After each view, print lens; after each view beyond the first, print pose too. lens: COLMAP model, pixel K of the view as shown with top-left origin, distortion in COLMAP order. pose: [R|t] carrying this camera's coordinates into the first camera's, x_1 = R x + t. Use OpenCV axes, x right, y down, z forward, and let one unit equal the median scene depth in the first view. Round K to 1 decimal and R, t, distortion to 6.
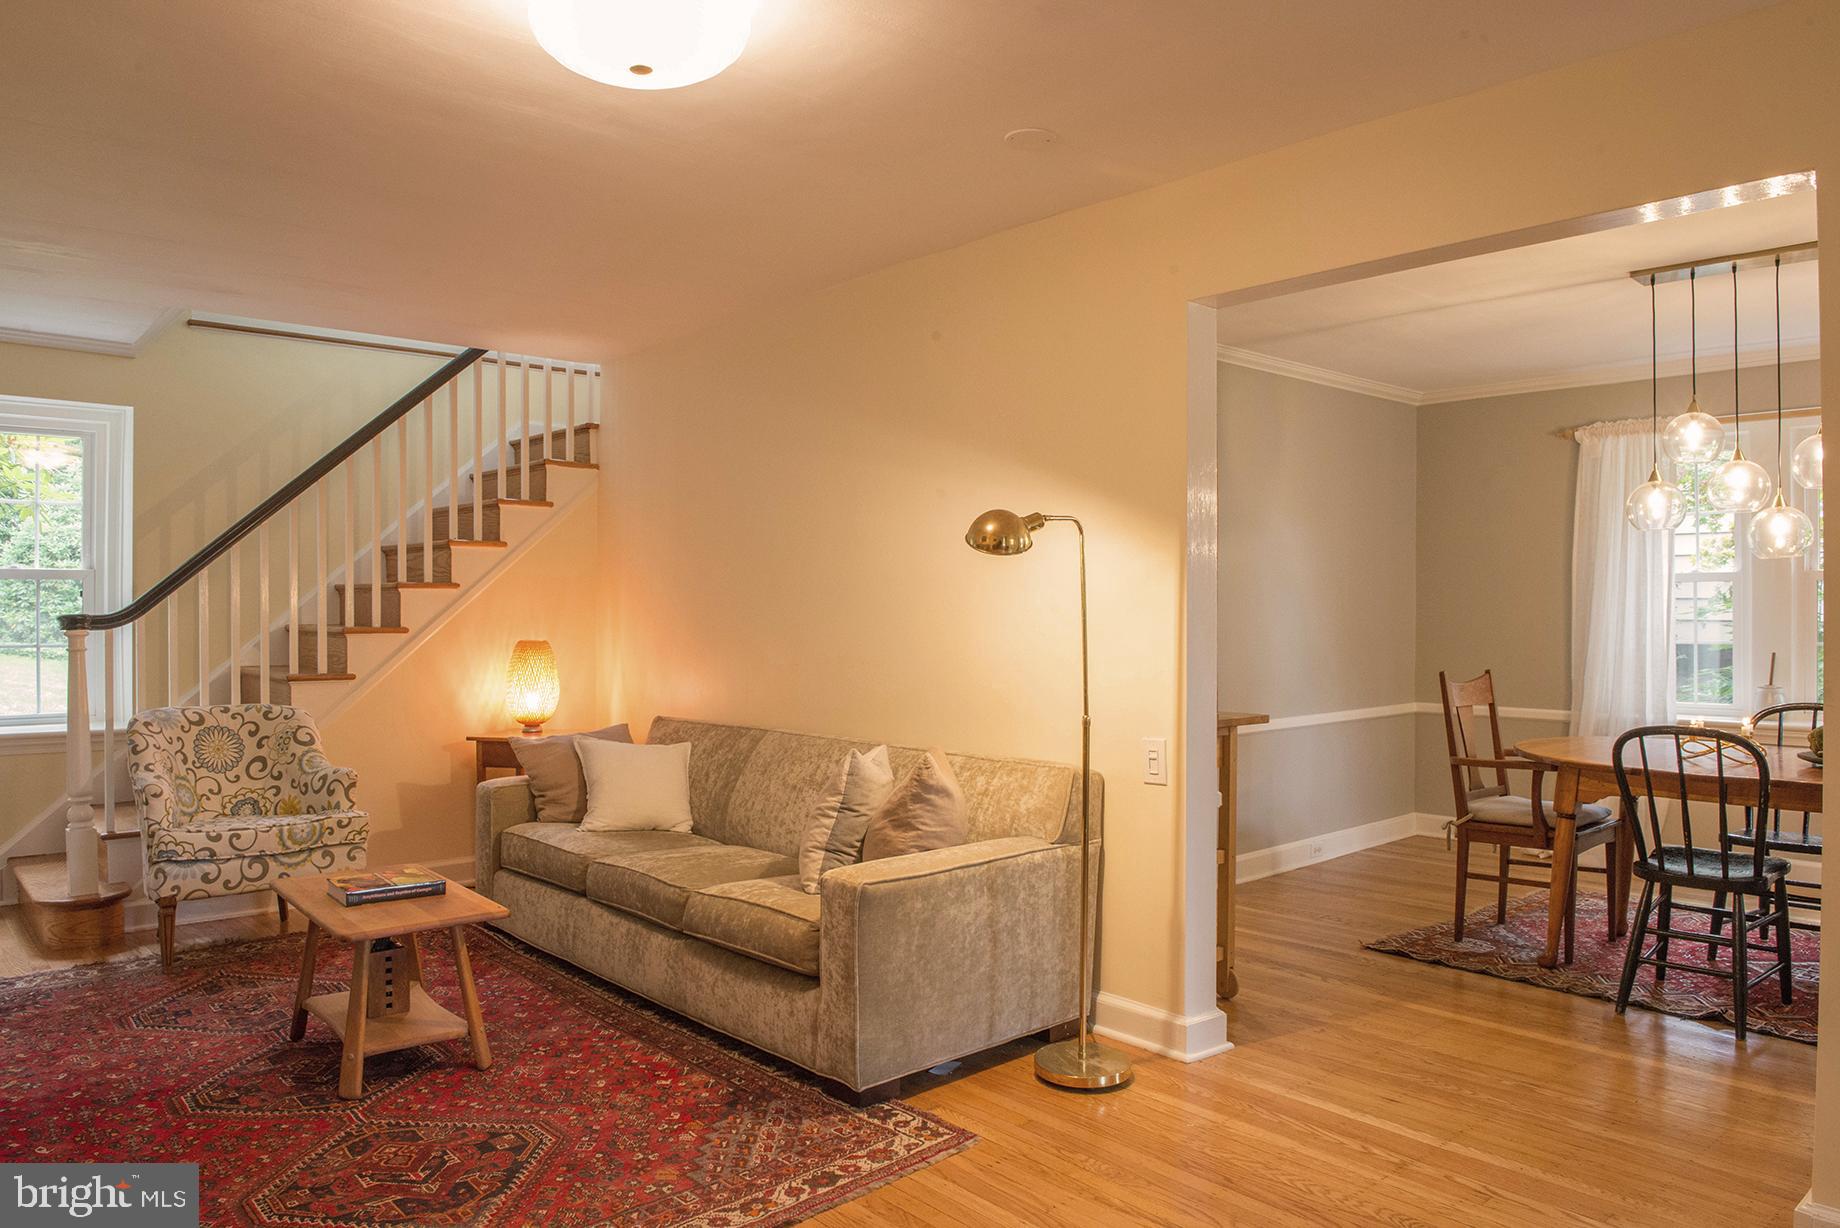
lens RADIAL K [[1255.2, 0, 917.3], [0, 1255.2, 607.8], [0, 0, 1]] dist [-0.050834, -0.001570]
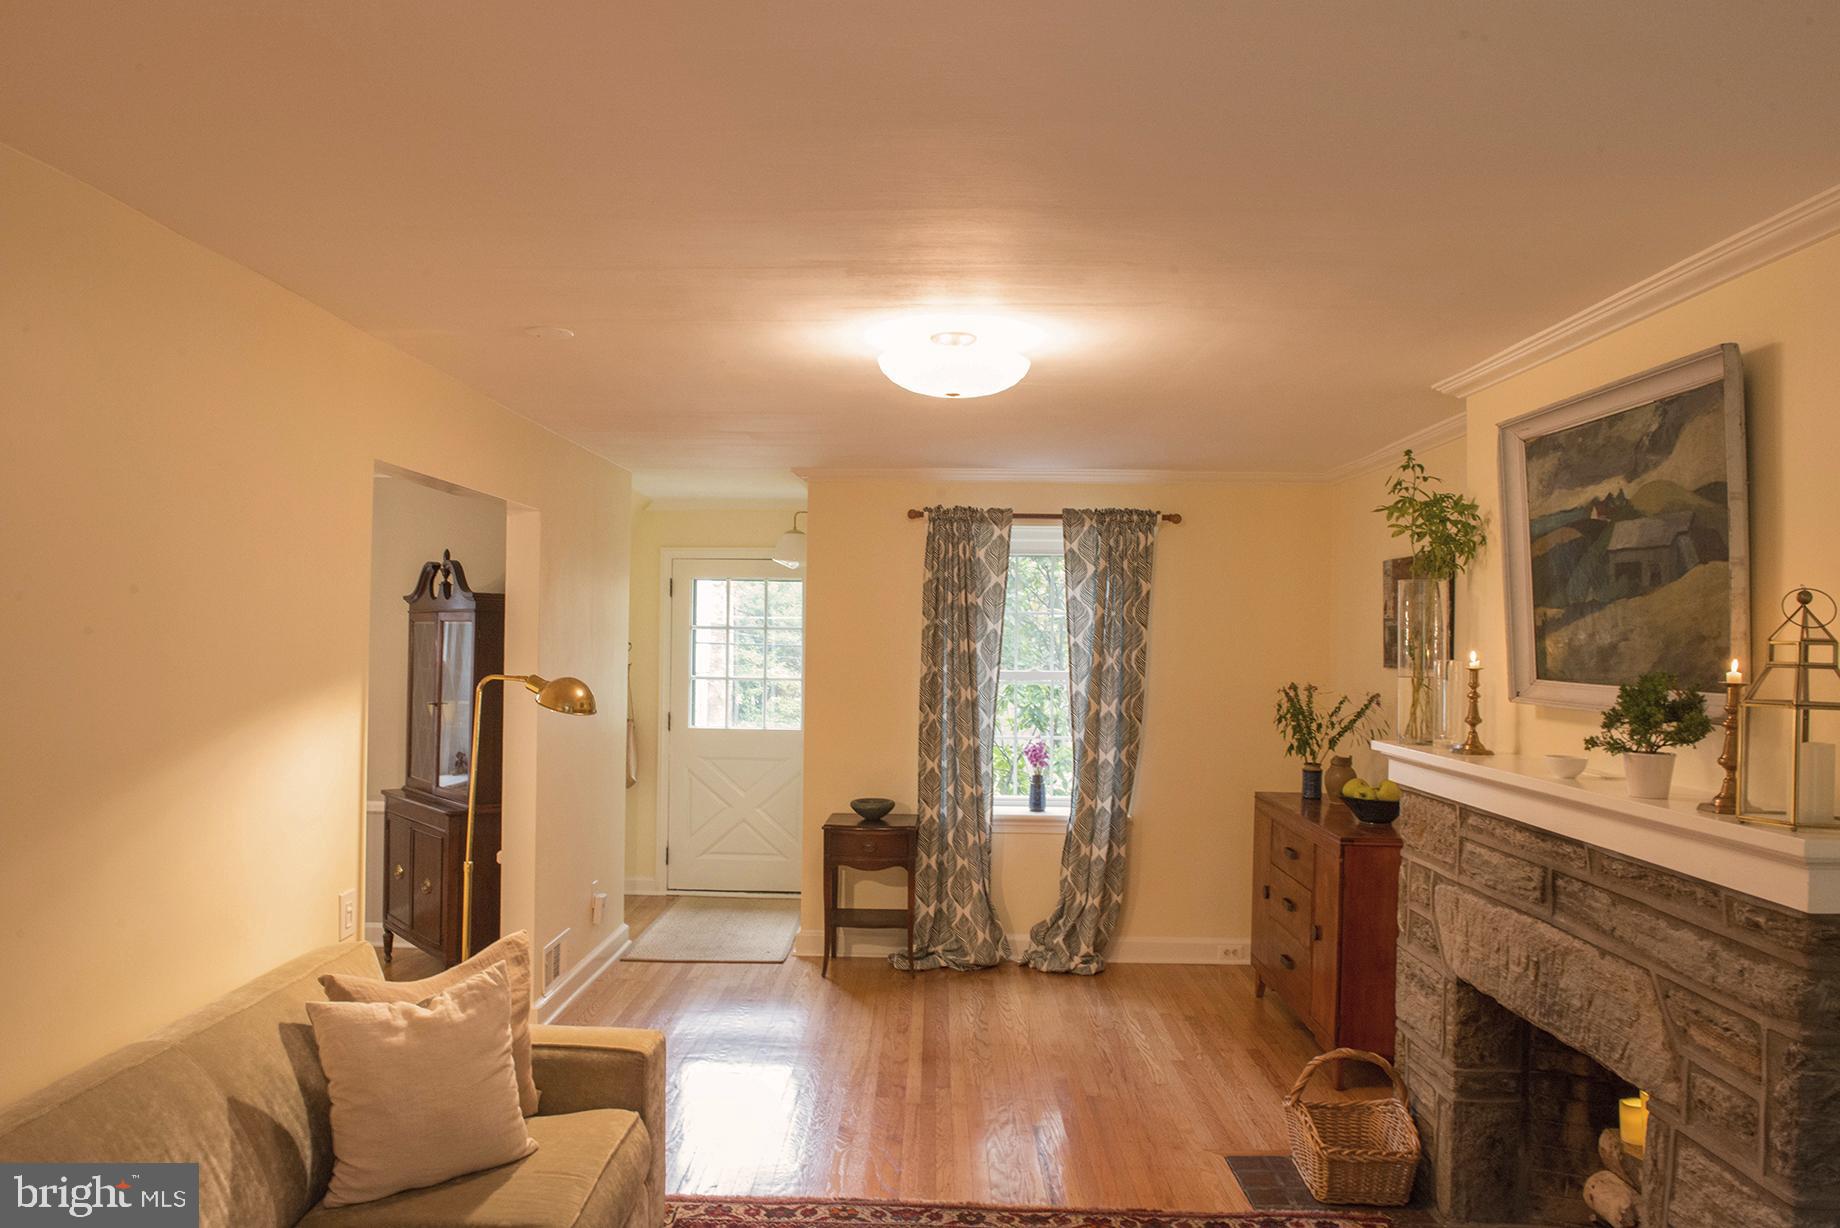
lens RADIAL K [[1256.6, 0, 916.5], [0, 1256.6, 614.3], [0, 0, 1]] dist [-0.049939, -0.006712]
pose [[-0.734423, -0.000279, 0.678692, -0.657442], [-0.015763, 0.999737, -0.016647, -0.085919], [-0.678509, -0.022924, -0.734234, 1.166028]]
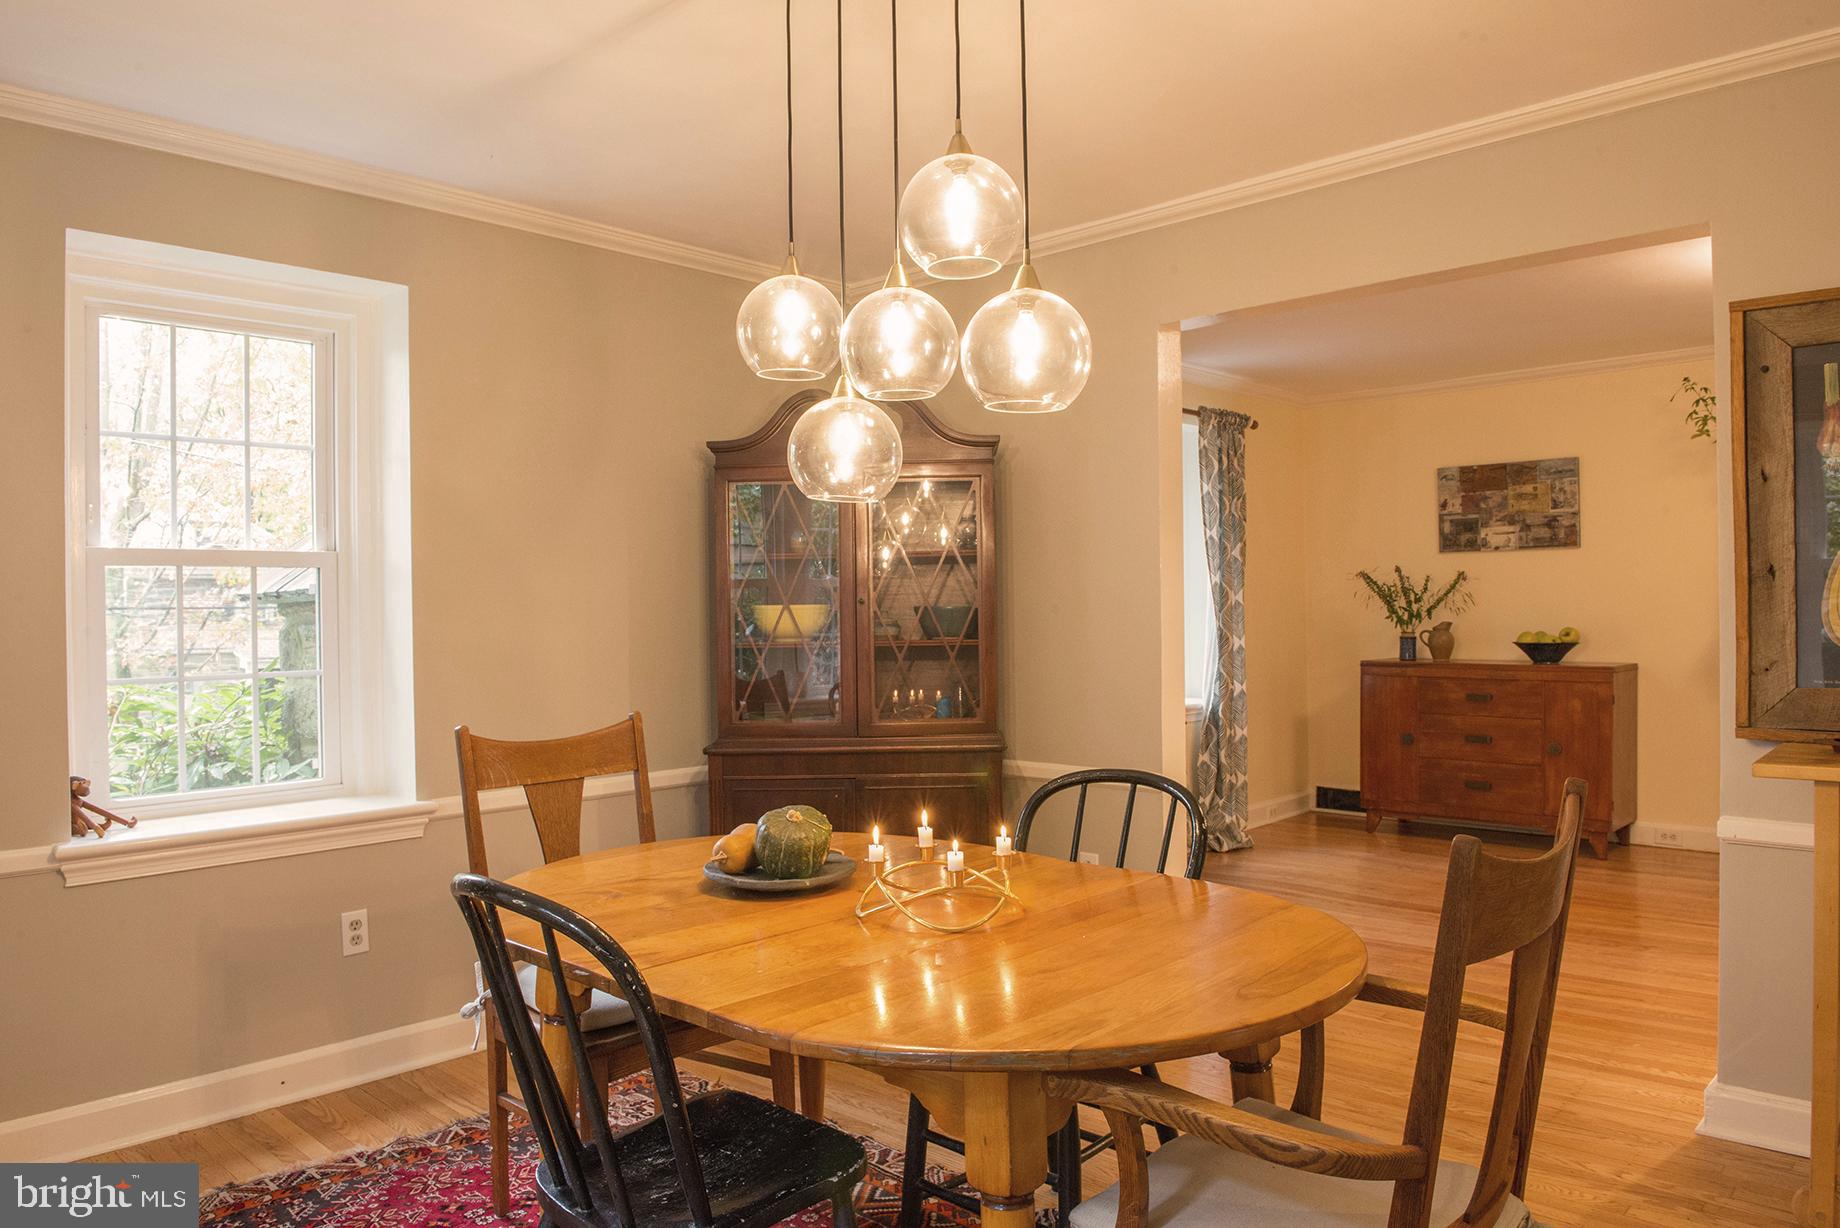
lens RADIAL K [[1256.6, 0, 916.5], [0, 1256.6, 614.3], [0, 0, 1]] dist [-0.049939, -0.006712]
pose [[-0.996209, 0.014385, -0.085794, 0.671907], [0.014182, 0.999895, 0.002980, 0.004909], [0.085827, 0.001752, -0.996308, 1.447089]]
